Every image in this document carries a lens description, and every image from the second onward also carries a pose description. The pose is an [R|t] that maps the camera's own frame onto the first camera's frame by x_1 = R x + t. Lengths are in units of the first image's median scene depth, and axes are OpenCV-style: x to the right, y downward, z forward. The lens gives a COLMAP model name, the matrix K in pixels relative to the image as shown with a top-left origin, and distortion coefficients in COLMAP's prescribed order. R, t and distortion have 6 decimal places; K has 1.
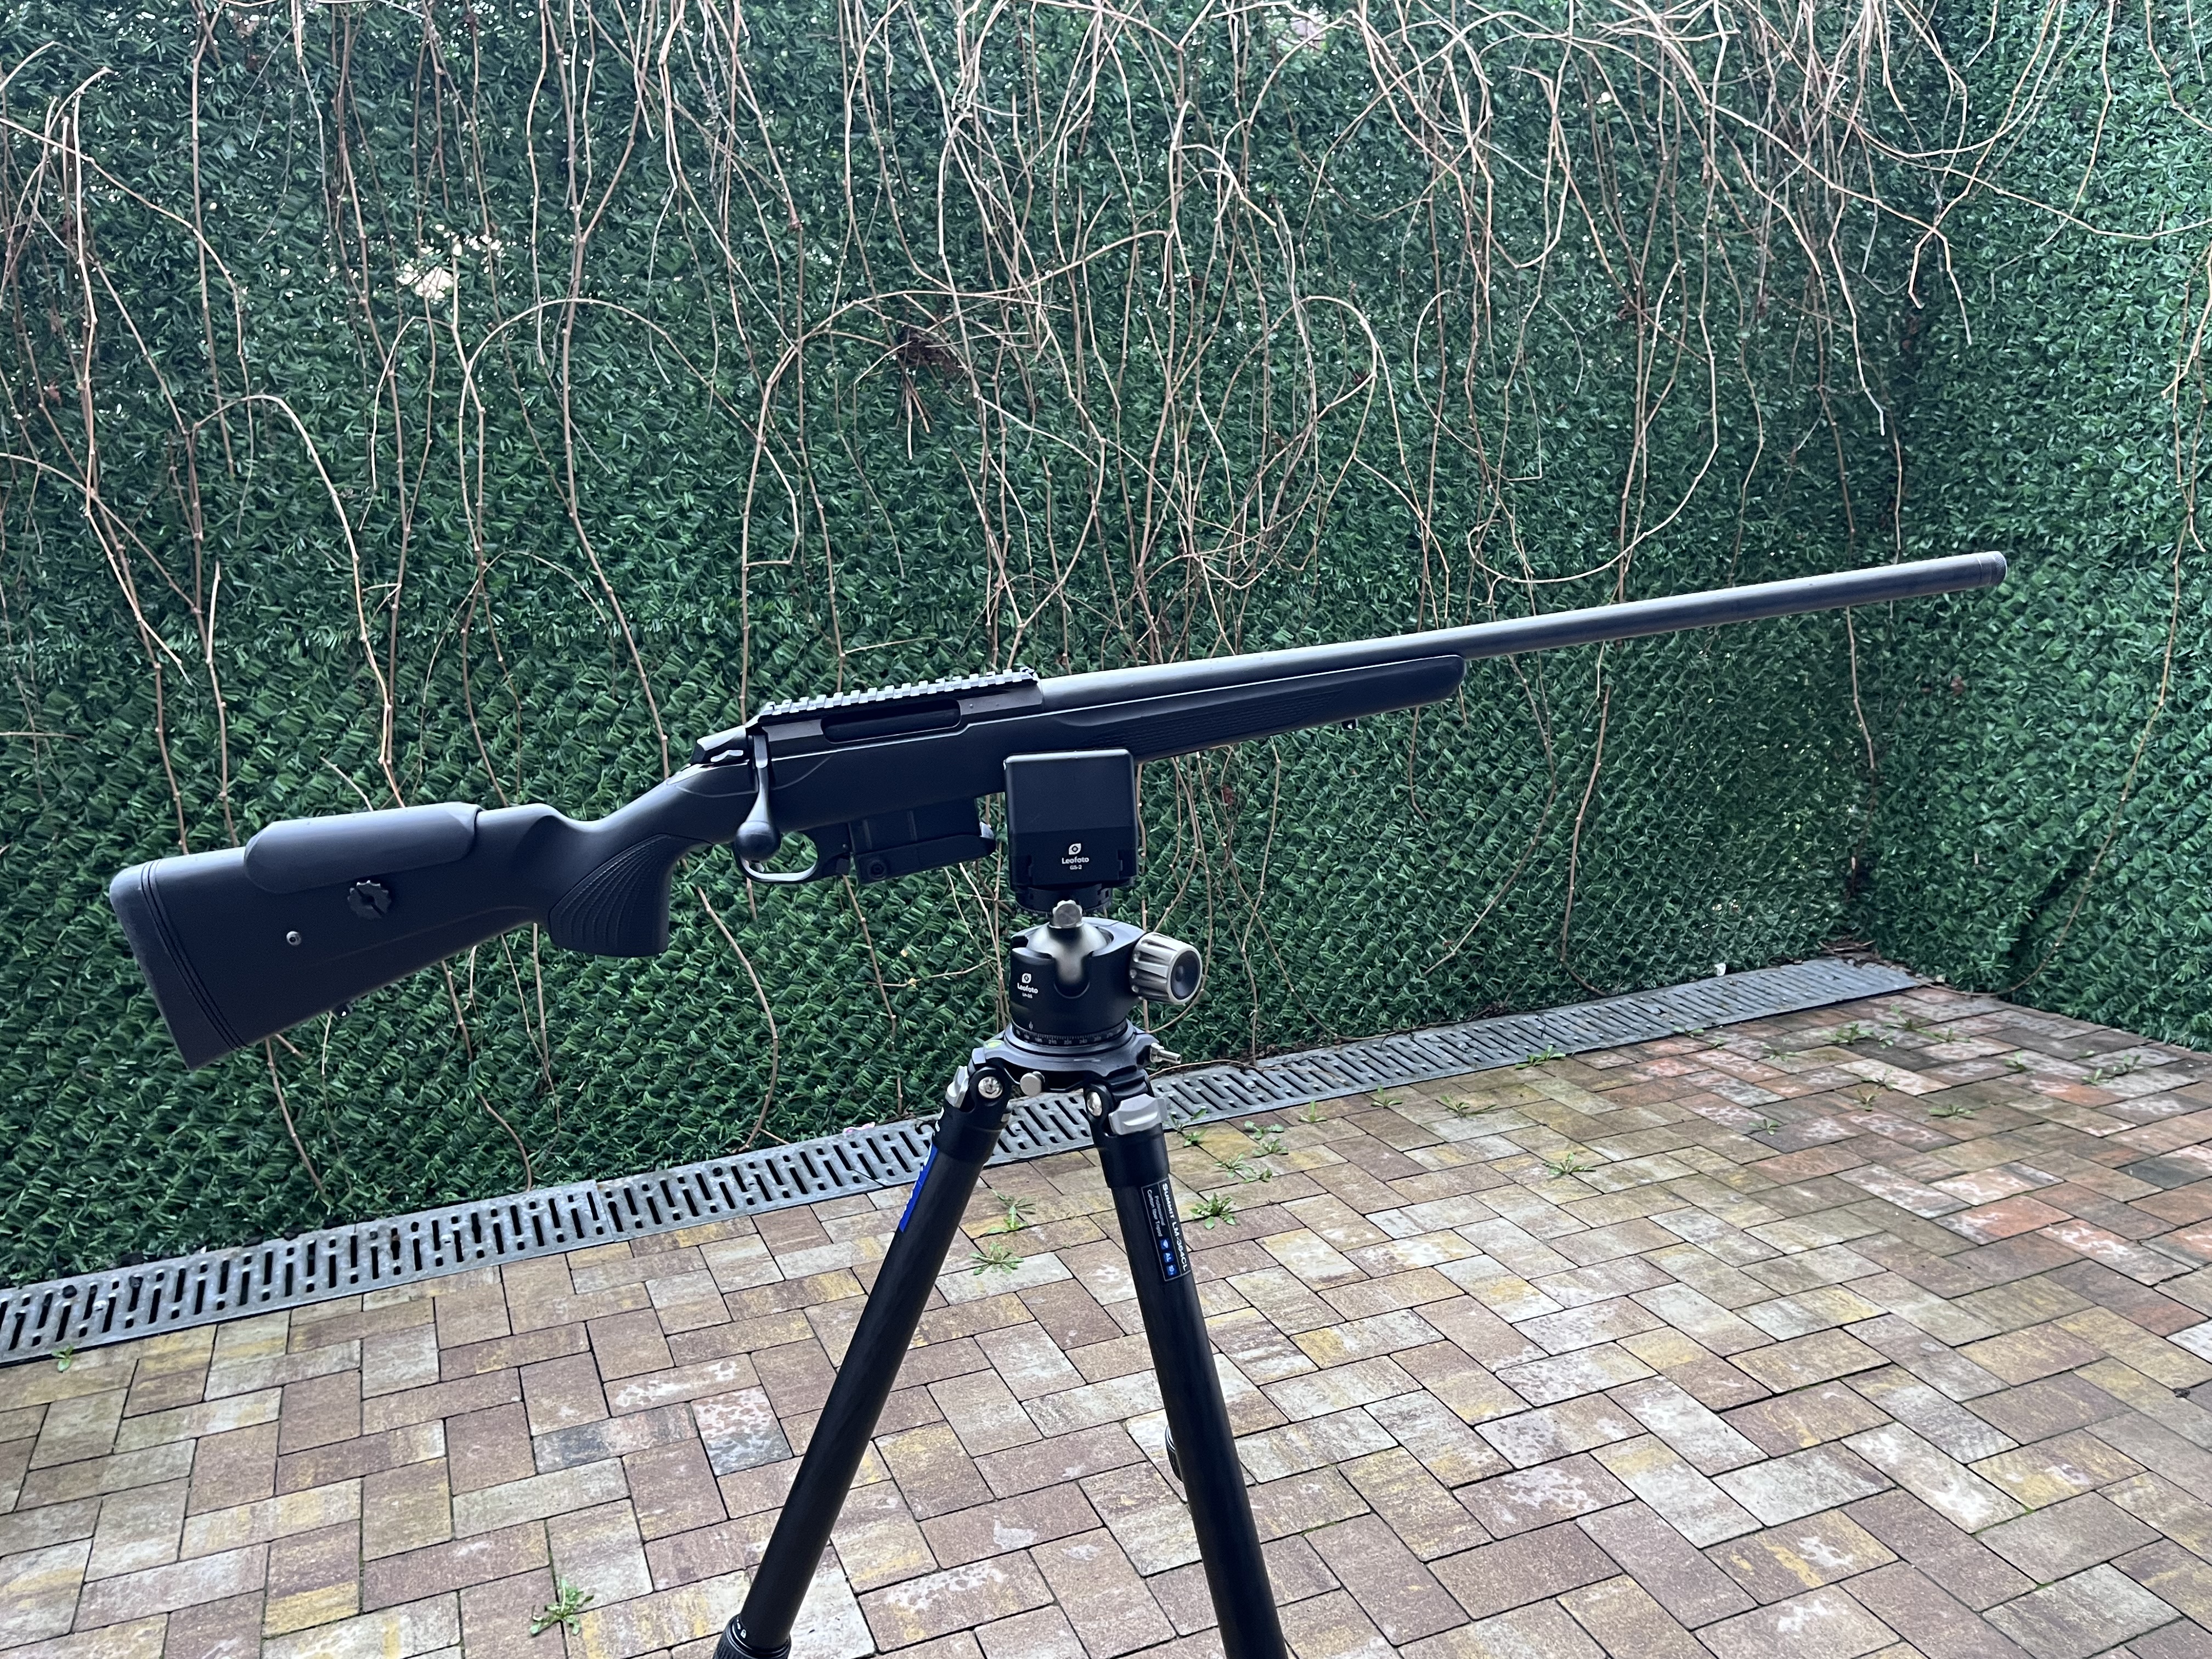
lens RADIAL K [[1717.5, 0, 1115.3], [0, 1717.5, 840.7], [0, 0, 1]] dist [0.052535, -0.075812]
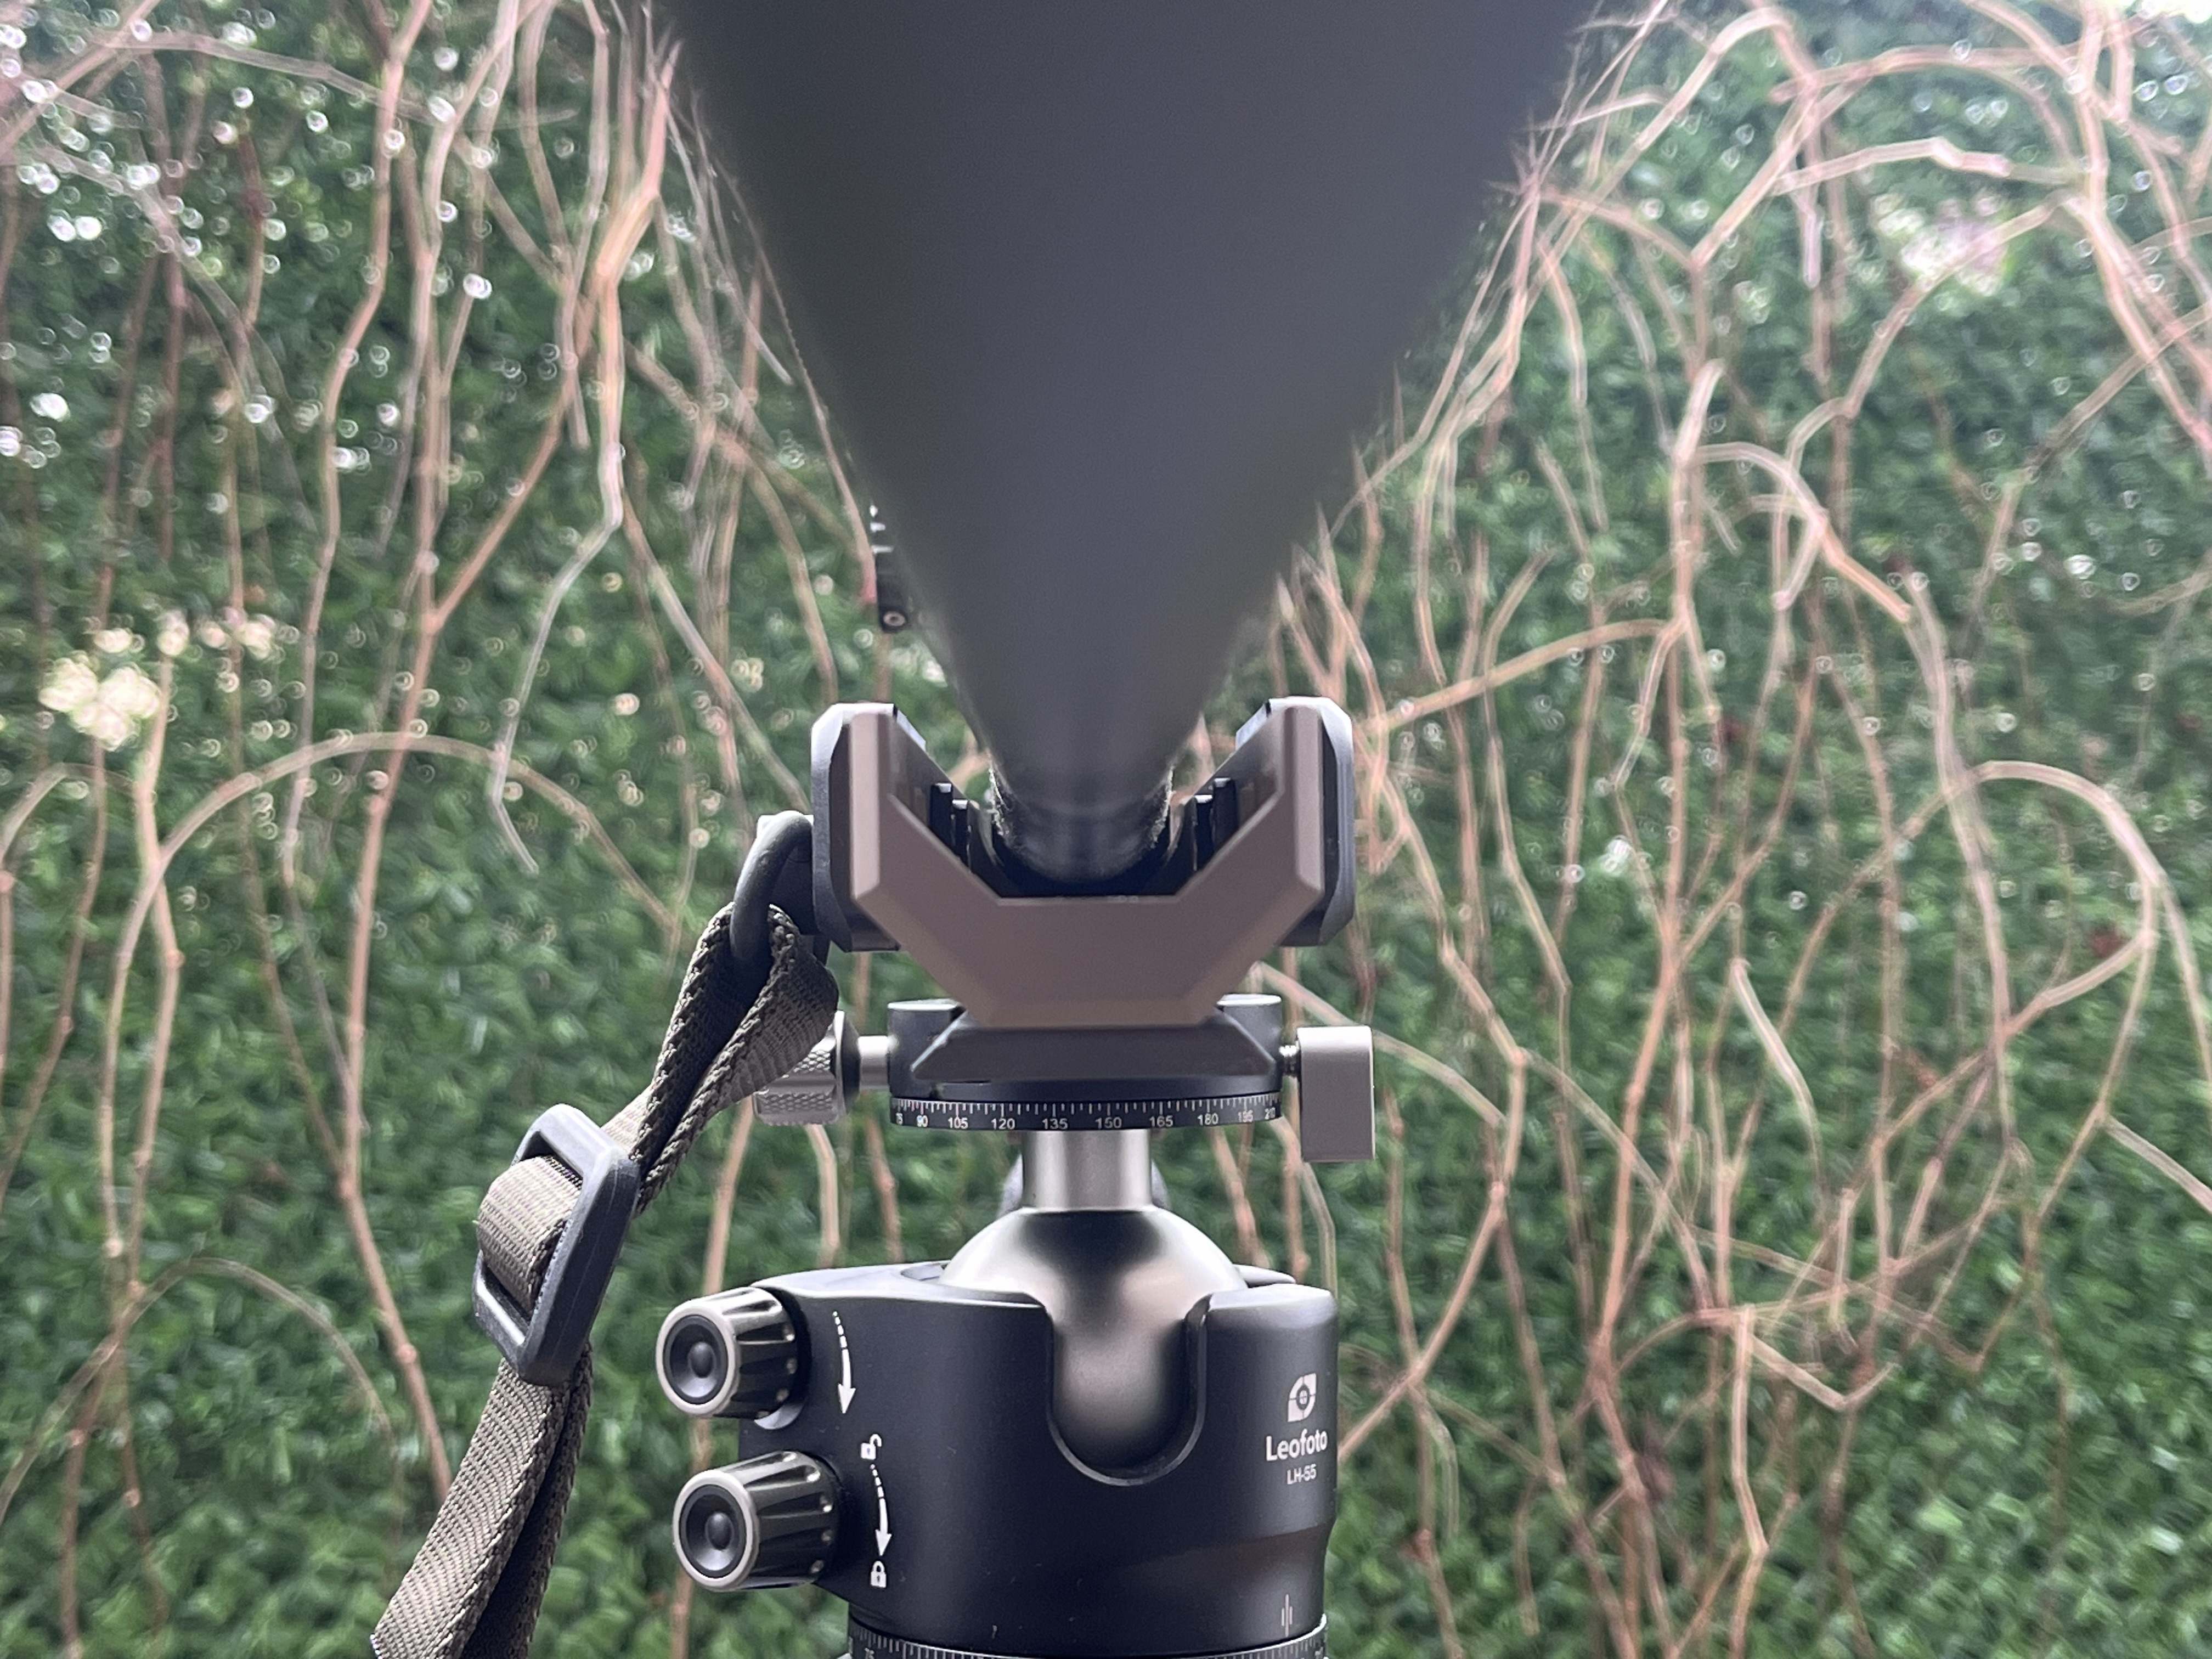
lens RADIAL K [[3446.8, 0, 1099.2], [0, 3446.8, 808.4], [0, 0, 1]] dist [0.070512, 0.000000]
pose [[0.991195, 0.013558, -0.131715, 0.001452], [-0.053105, 0.951939, -0.301647, -0.016740], [0.121295, 0.305986, 0.944277, 0.114593]]
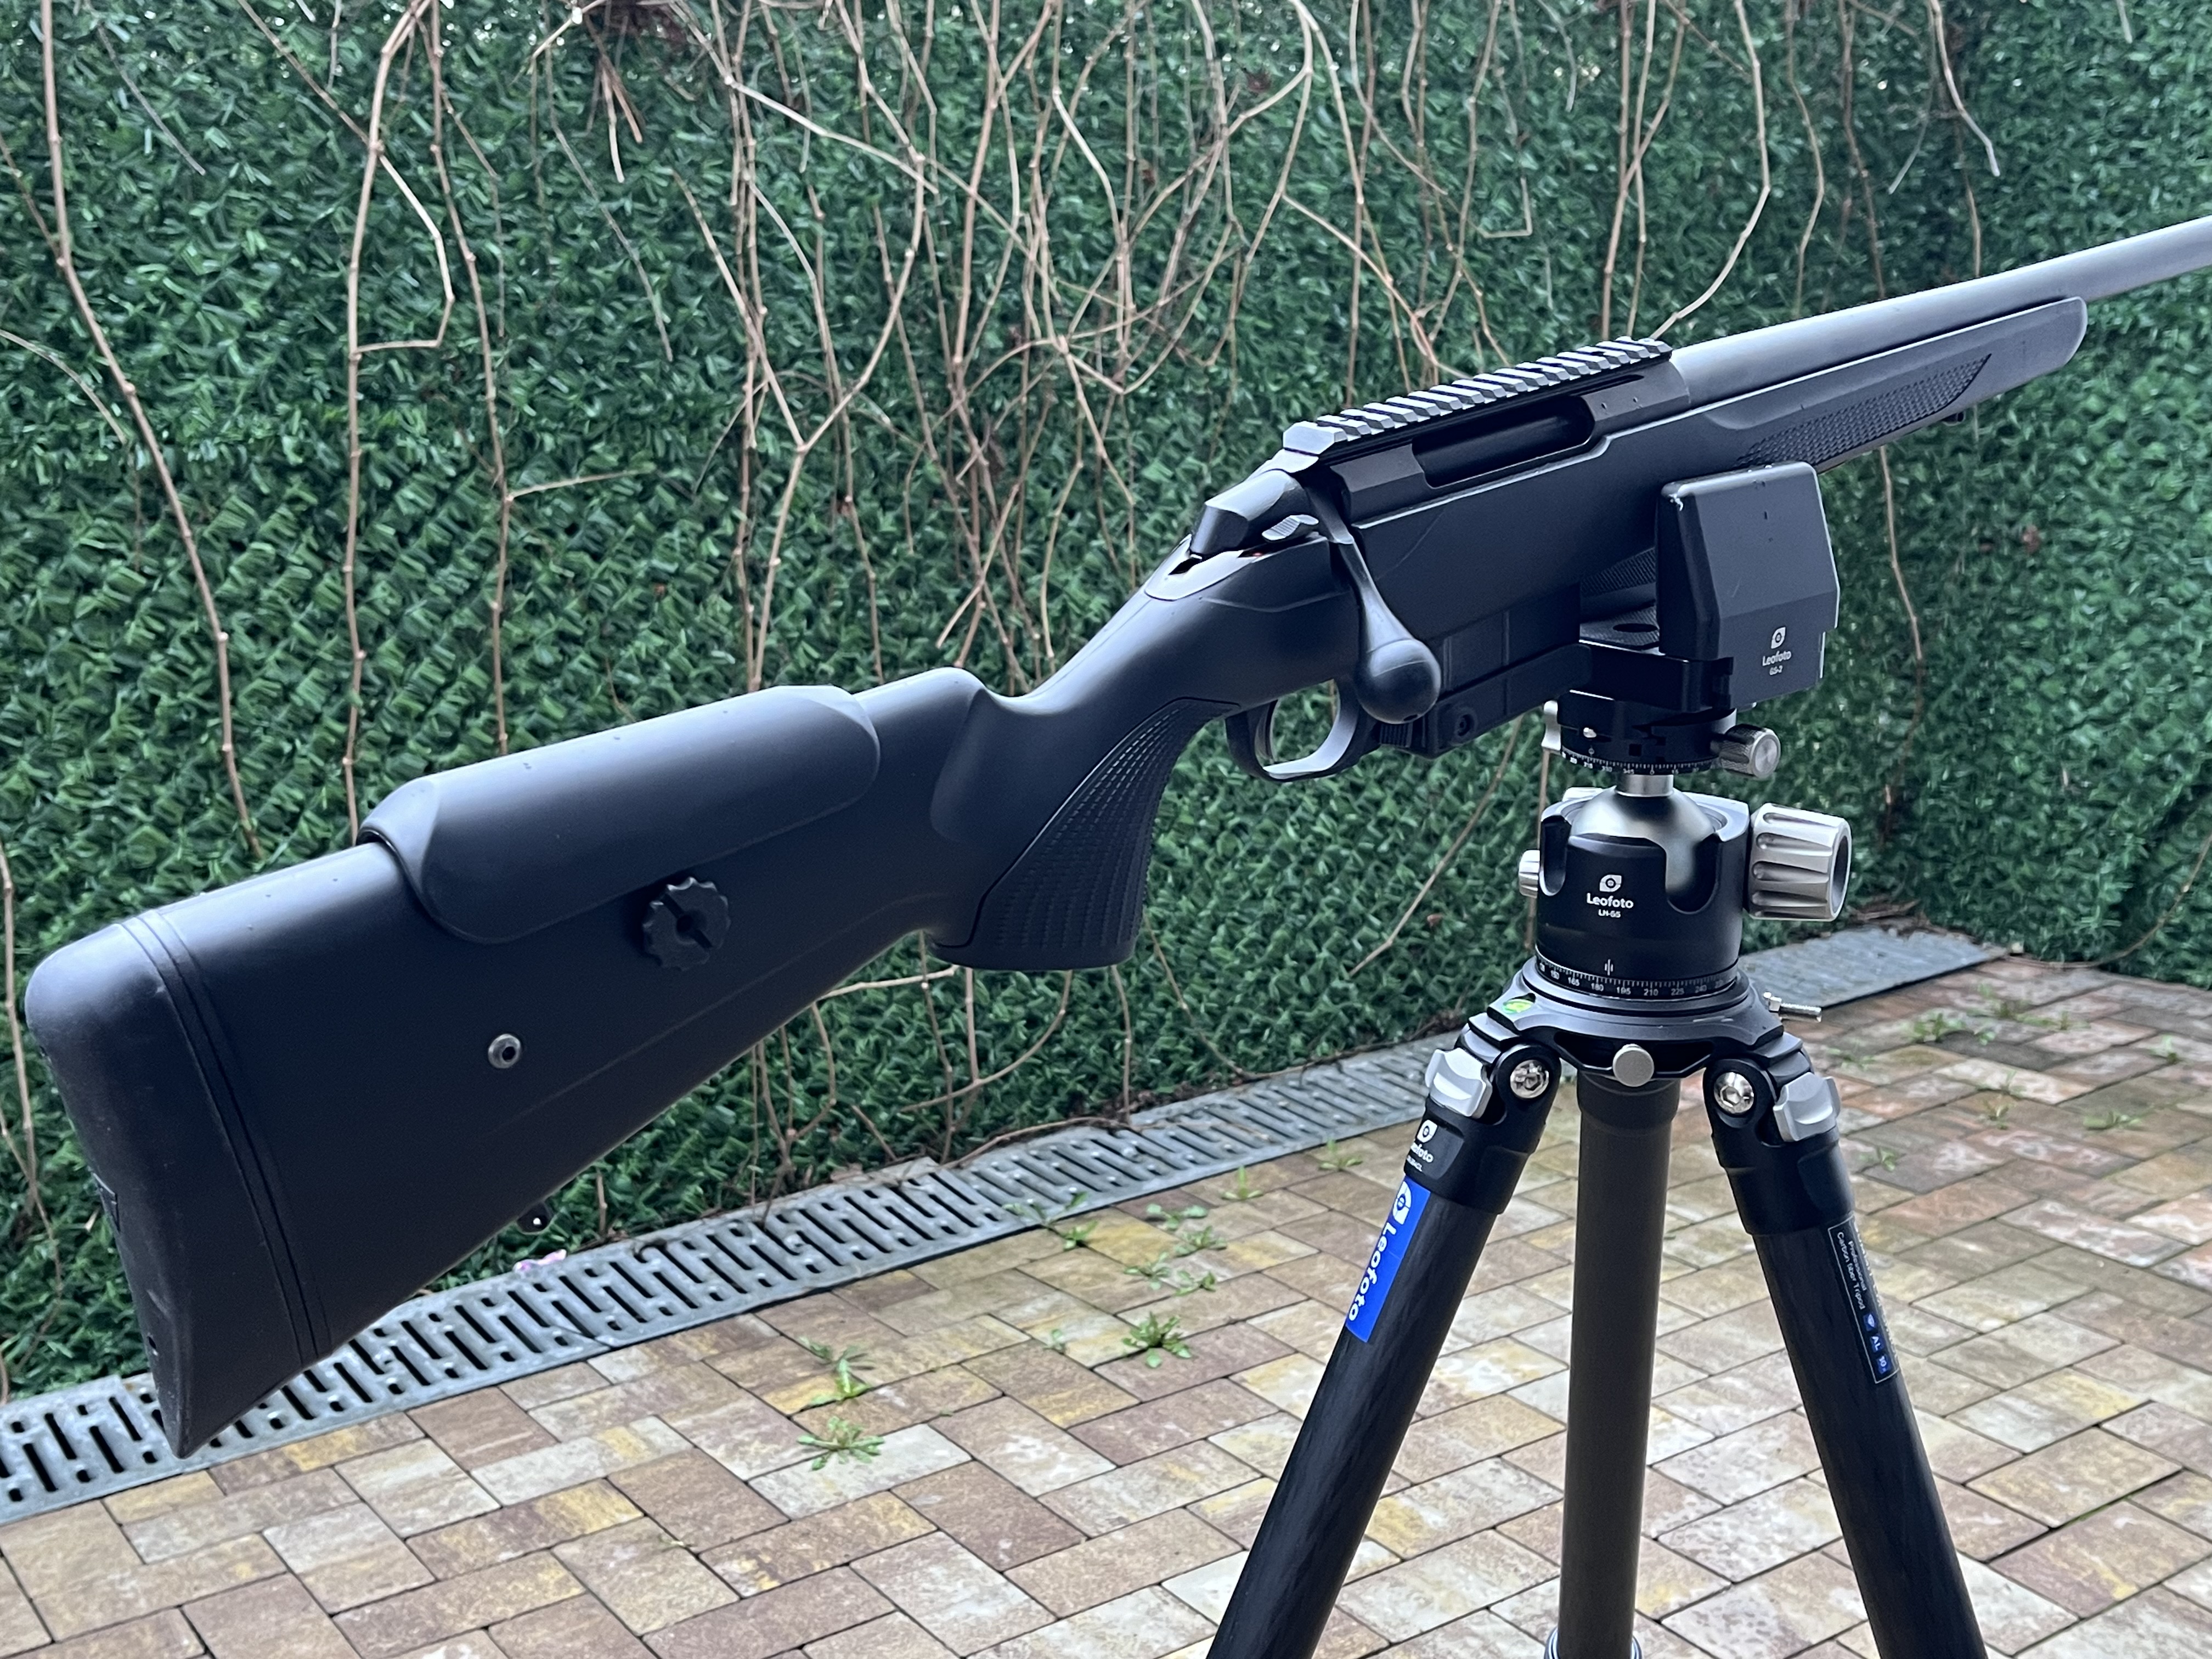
lens RADIAL K [[2486.1, 0, 1135.8], [0, 2486.1, 833.2], [0, 0, 1]] dist [0.033918, 0.000000]
pose [[0.978021, -0.039654, 0.204700, -0.120413], [0.039713, 0.999204, 0.003820, 0.017270], [-0.204688, 0.004393, 0.978817, 0.069585]]
